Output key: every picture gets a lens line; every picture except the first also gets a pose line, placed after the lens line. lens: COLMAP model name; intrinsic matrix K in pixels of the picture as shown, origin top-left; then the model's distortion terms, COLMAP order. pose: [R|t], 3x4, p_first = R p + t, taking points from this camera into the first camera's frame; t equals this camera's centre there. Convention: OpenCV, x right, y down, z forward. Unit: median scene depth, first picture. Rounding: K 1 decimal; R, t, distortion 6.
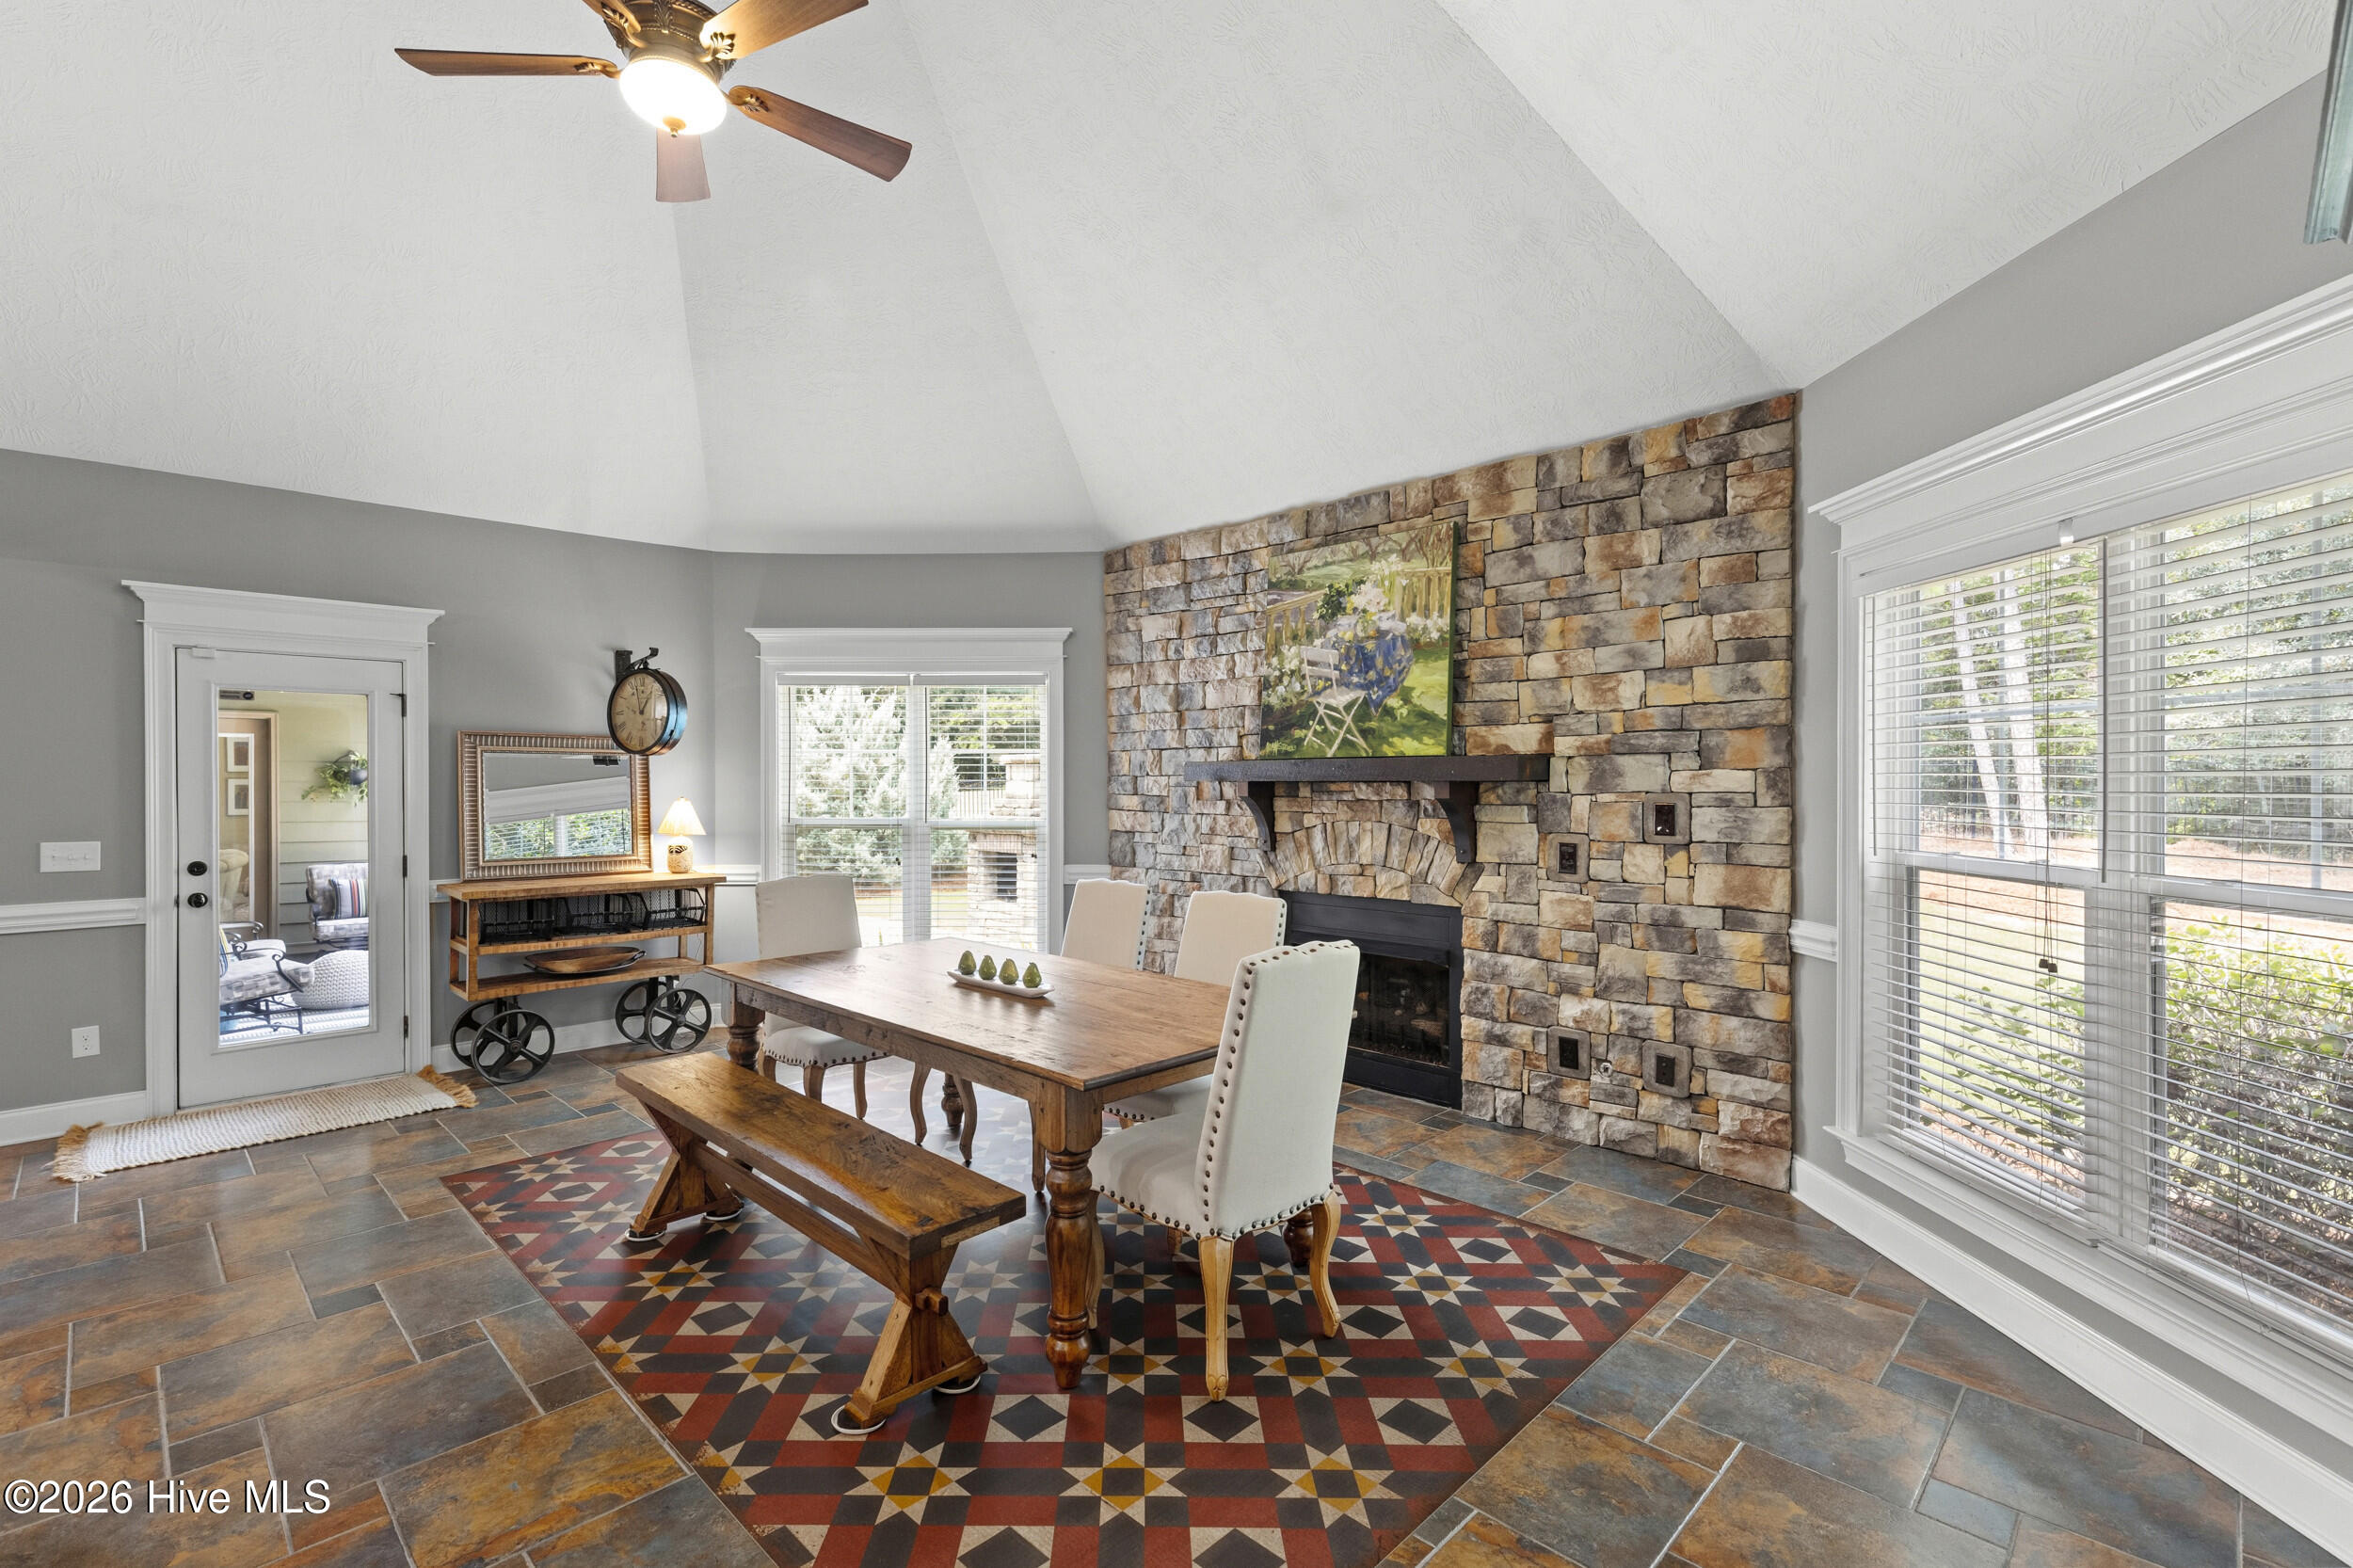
lens RADIAL K [[1058.0, 0, 1157.9], [0, 1058.0, 786.8], [0, 0, 1]] dist [0.011128, -0.002492]
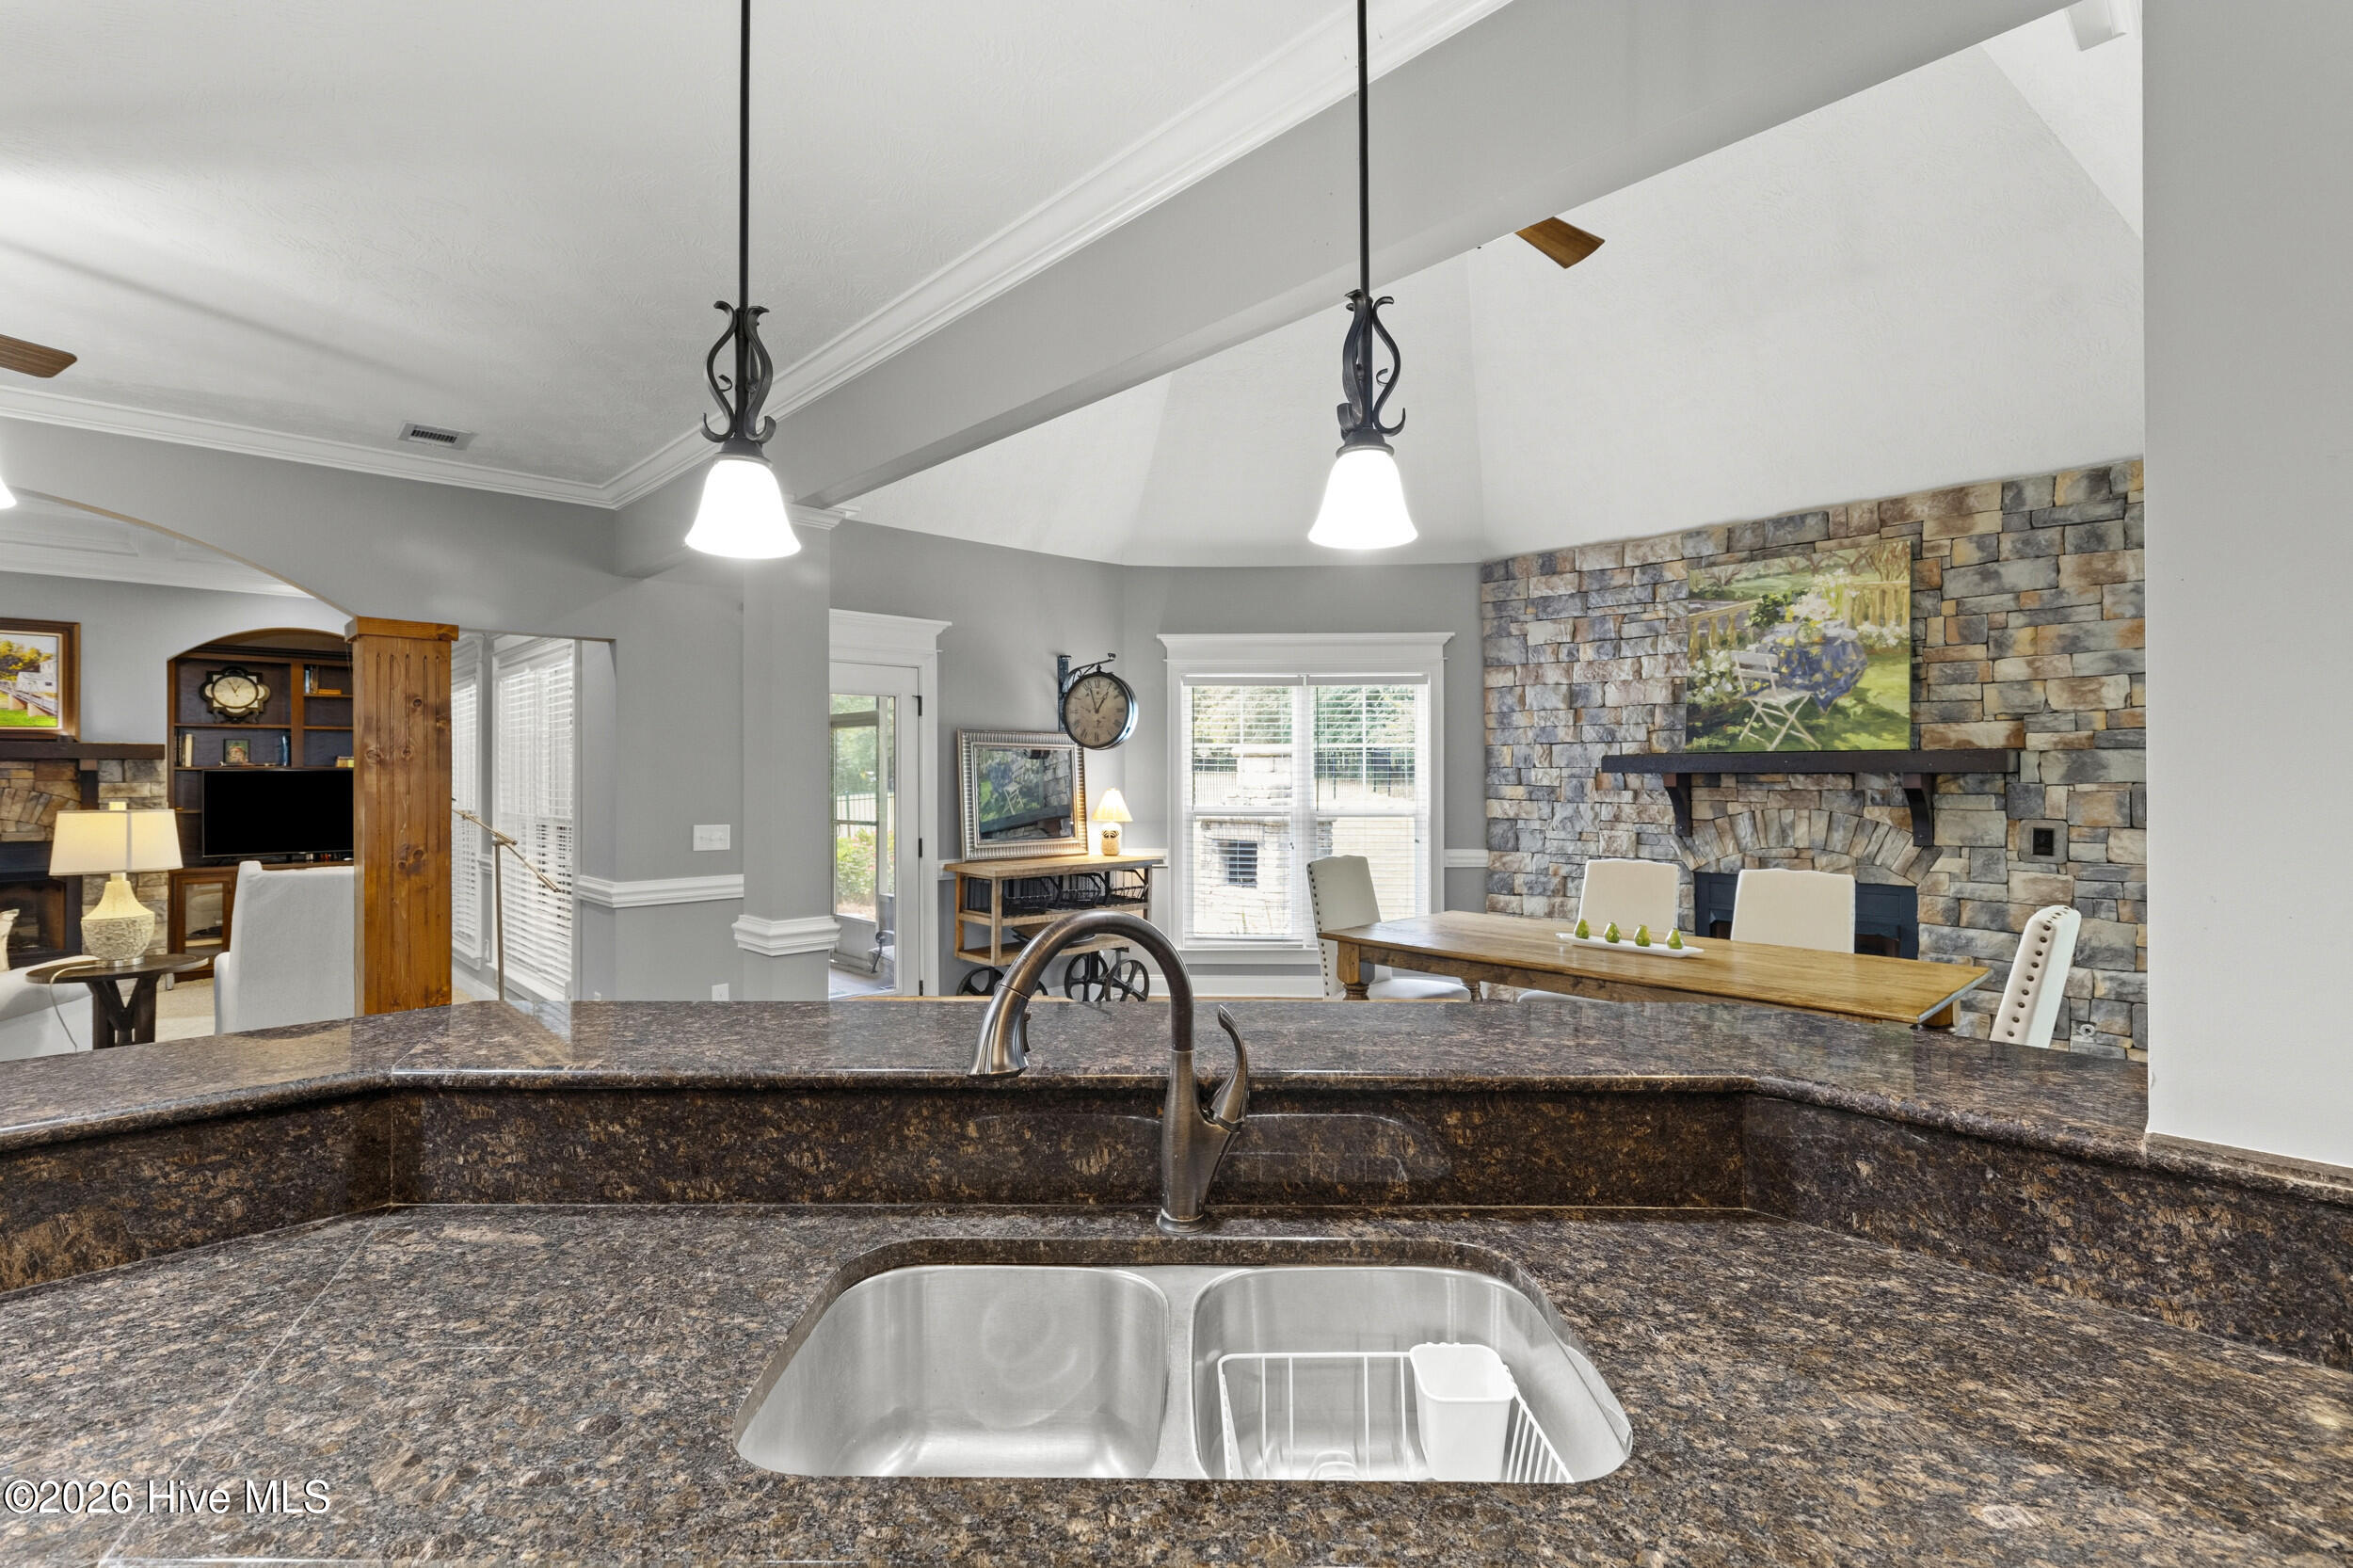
lens RADIAL K [[1058.0, 0, 1178.5], [0, 1058.0, 767.4], [0, 0, 1]] dist [0.011128, -0.002492]
pose [[0.999758, 0.000171, -0.021991, -0.466782], [-0.000398, 0.999947, -0.010320, 0.000862], [0.021988, 0.010327, 0.999705, -0.134137]]
